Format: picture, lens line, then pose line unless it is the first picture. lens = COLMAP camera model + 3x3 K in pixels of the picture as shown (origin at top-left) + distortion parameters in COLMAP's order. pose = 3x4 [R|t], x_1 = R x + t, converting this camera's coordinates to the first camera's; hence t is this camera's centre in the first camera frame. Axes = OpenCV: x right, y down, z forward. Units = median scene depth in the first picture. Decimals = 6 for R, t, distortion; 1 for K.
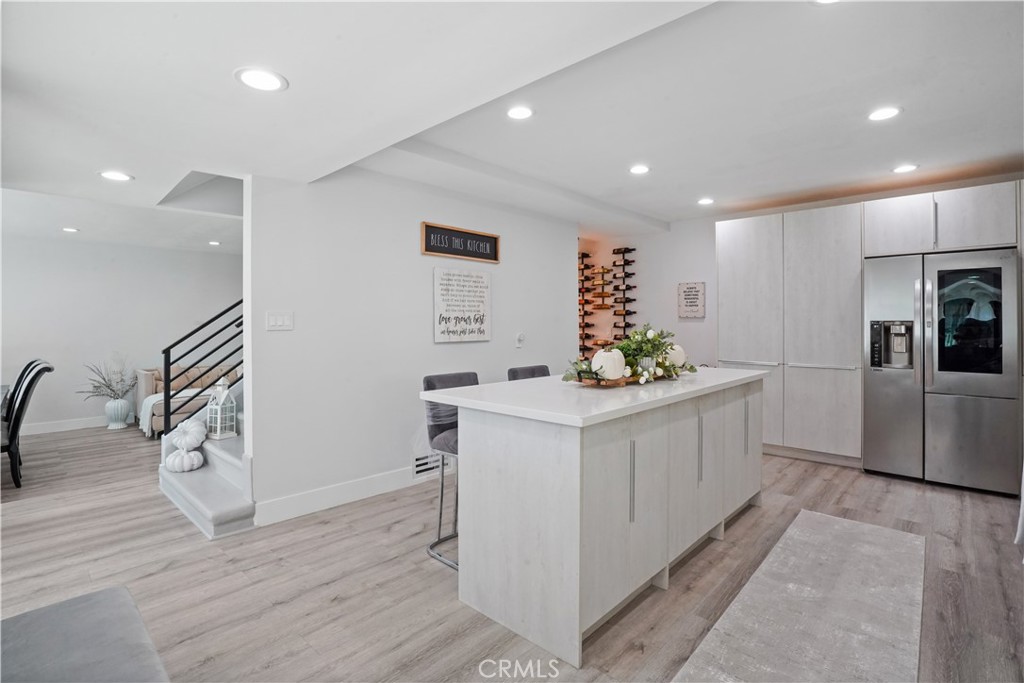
lens RADIAL K [[492.6, 0, 514.4], [0, 492.6, 324.8], [0, 0, 1]] dist [-0.002982, -0.000442]
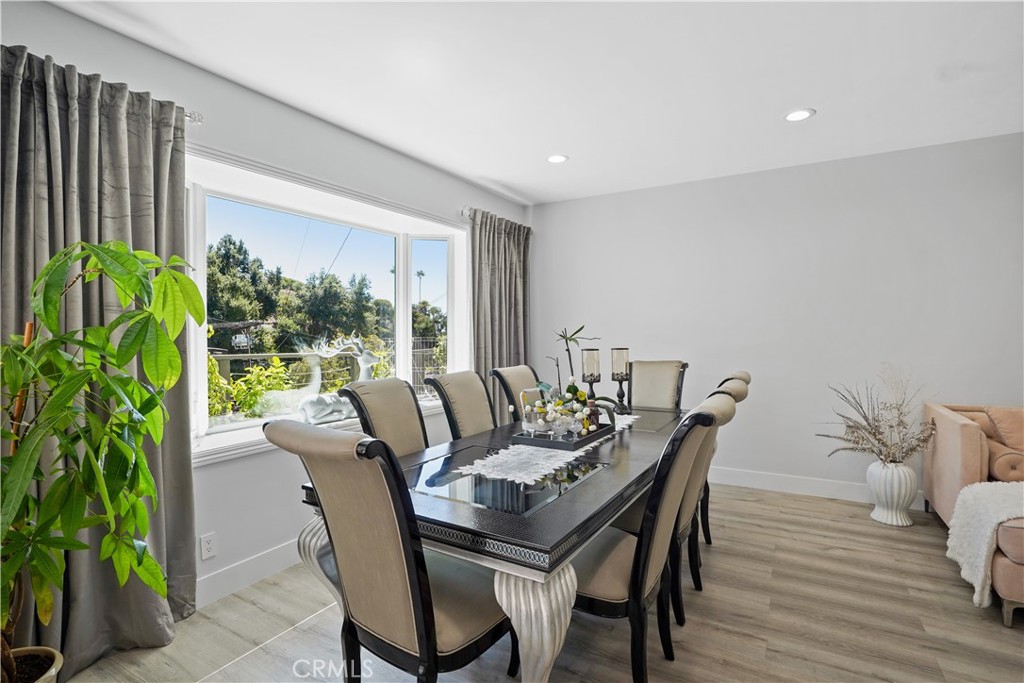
lens RADIAL K [[481.4, 0, 495.4], [0, 481.4, 346.7], [0, 0, 1]] dist [-0.003964, -0.000080]
pose [[0.223735, 0.027997, -0.974248, -0.433296], [-0.002012, 0.999598, 0.028263, 0.022876], [0.974648, -0.004363, 0.223702, 0.508710]]
